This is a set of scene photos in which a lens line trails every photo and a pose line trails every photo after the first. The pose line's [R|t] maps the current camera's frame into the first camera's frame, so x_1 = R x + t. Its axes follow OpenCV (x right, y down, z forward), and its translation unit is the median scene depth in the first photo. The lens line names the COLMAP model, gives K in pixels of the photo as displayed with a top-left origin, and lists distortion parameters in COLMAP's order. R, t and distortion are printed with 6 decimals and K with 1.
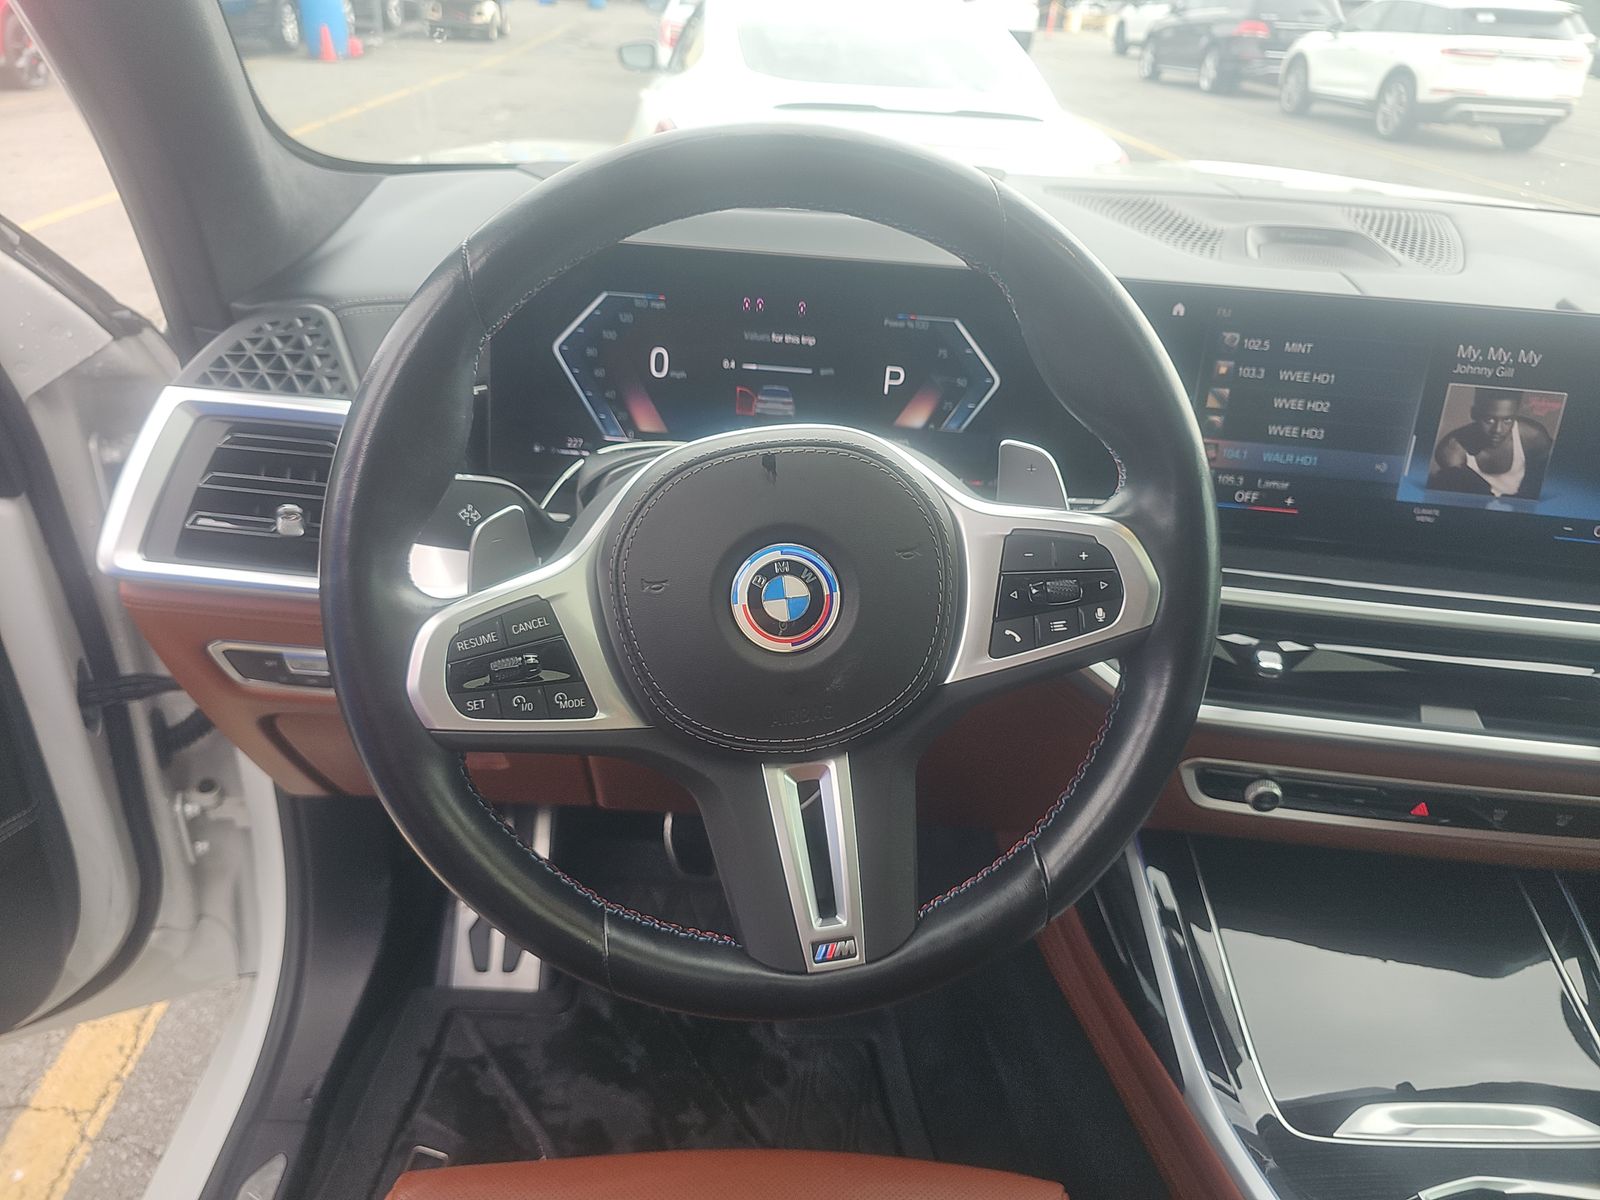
lens RADIAL K [[1050.9, 0, 800.0], [0, 1050.9, 600.0], [0, 0, 1]] dist [0.026273, -0.034299]
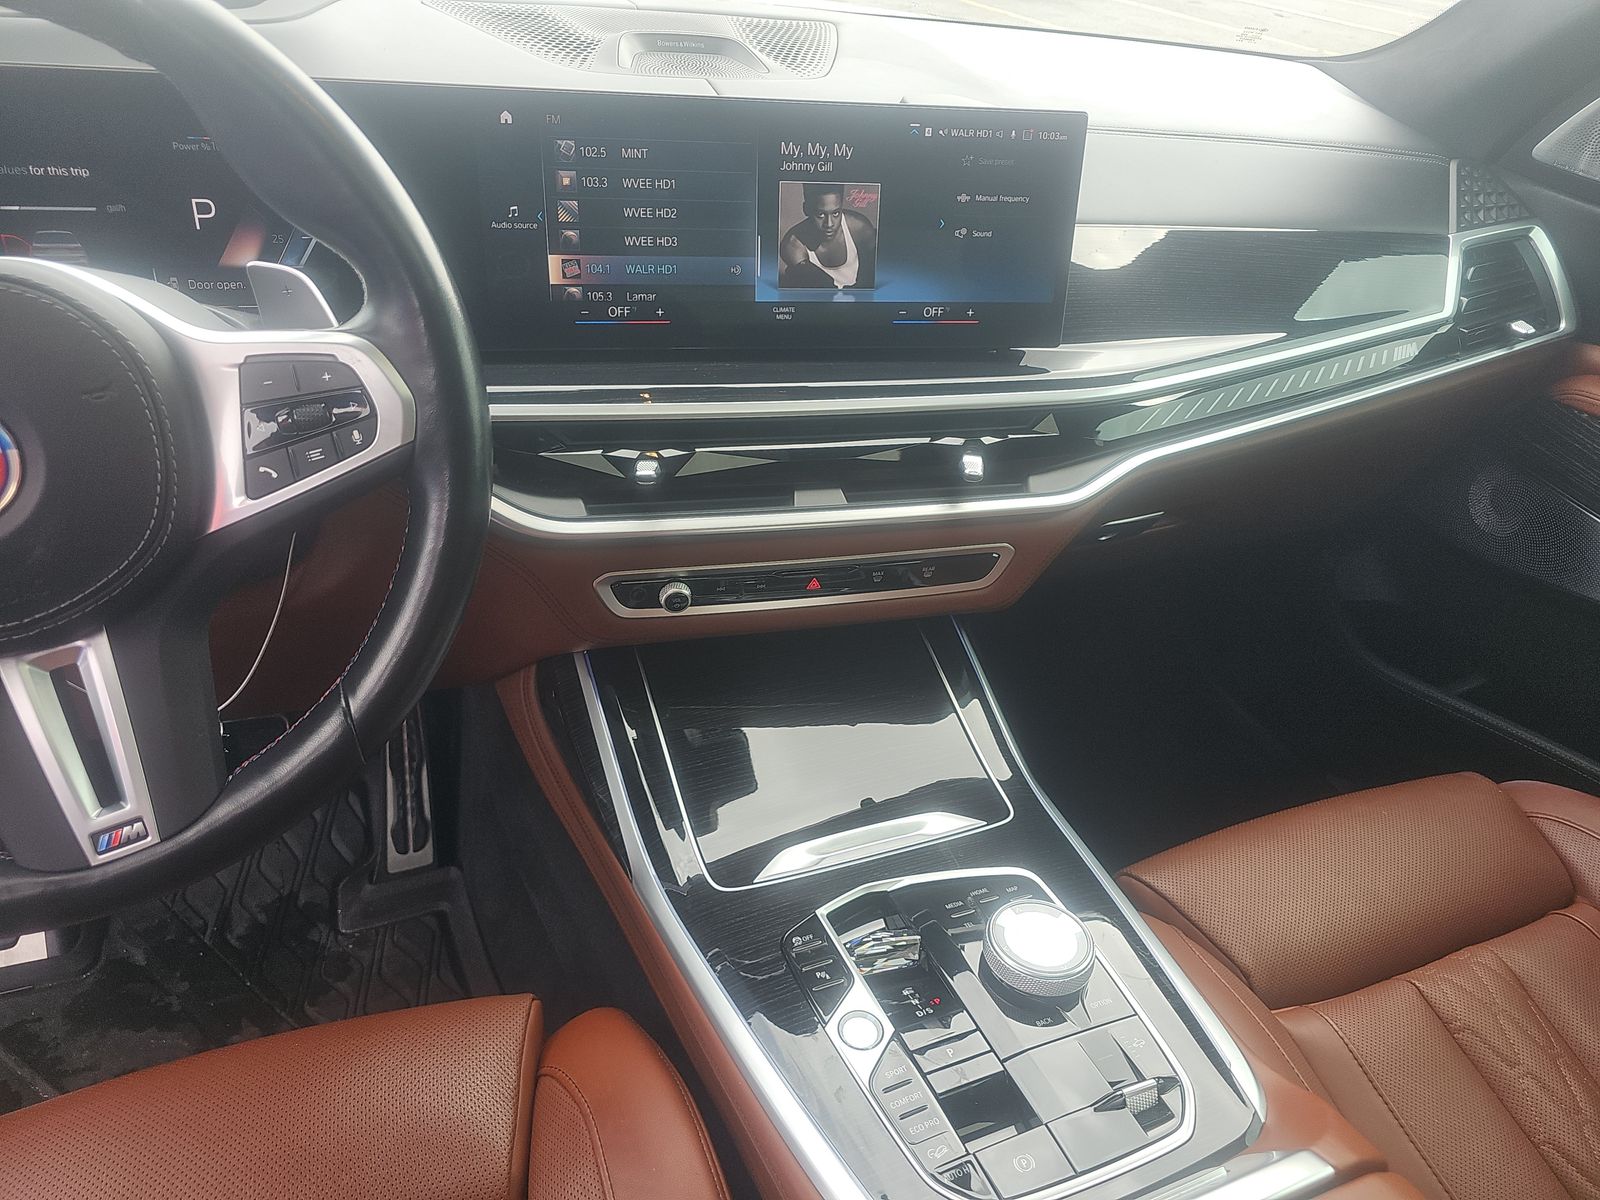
lens RADIAL K [[1034.3, 0, 797.9], [0, 1034.3, 607.6], [0, 0, 1]] dist [0.025376, -0.013588]
pose [[0.938741, -0.180340, 0.293672, 0.247950], [0.140543, 0.978404, 0.151571, 0.054895], [-0.314664, -0.101012, 0.943813, -0.023810]]
